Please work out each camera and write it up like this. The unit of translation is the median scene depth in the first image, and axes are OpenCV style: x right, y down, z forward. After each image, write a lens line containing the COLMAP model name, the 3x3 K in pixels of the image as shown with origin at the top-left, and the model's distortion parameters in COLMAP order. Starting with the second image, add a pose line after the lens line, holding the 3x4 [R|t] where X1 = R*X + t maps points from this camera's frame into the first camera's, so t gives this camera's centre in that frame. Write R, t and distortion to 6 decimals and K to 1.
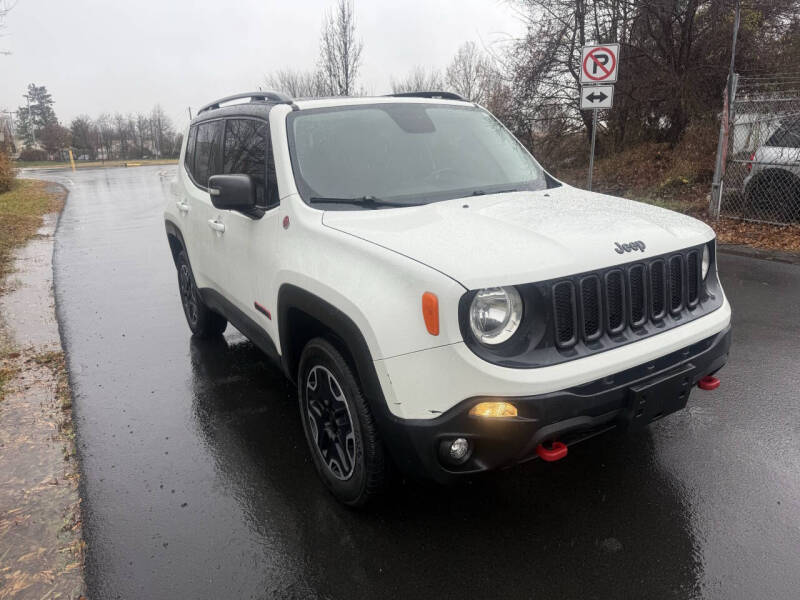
lens RADIAL K [[576.2, 0, 403.2], [0, 576.2, 306.2], [0, 0, 1]] dist [0.020729, -0.017998]
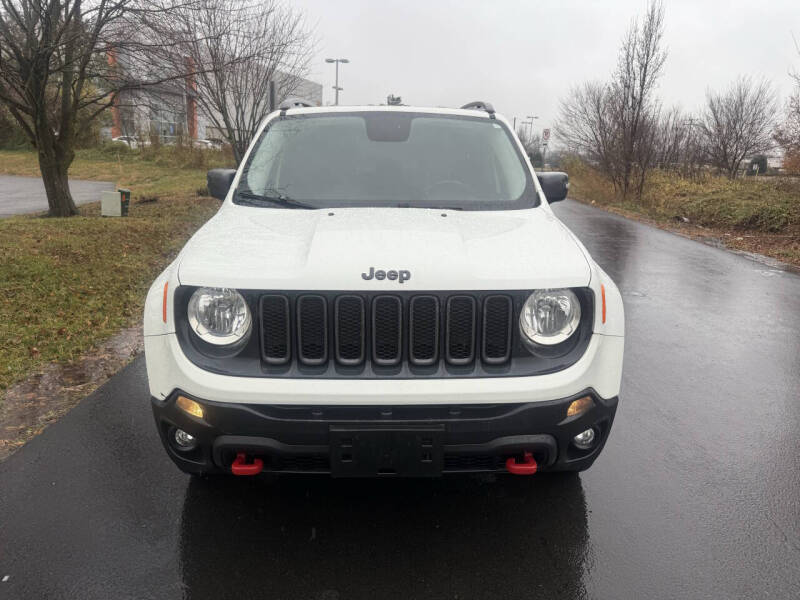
lens RADIAL K [[576.2, 0, 403.1], [0, 576.2, 303.2], [0, 0, 1]] dist [0.020729, -0.017998]
pose [[0.859033, 0.182235, -0.478385, 0.500760], [-0.192826, 0.980851, 0.027386, -0.052659], [0.474215, 0.068720, 0.877723, 0.142083]]
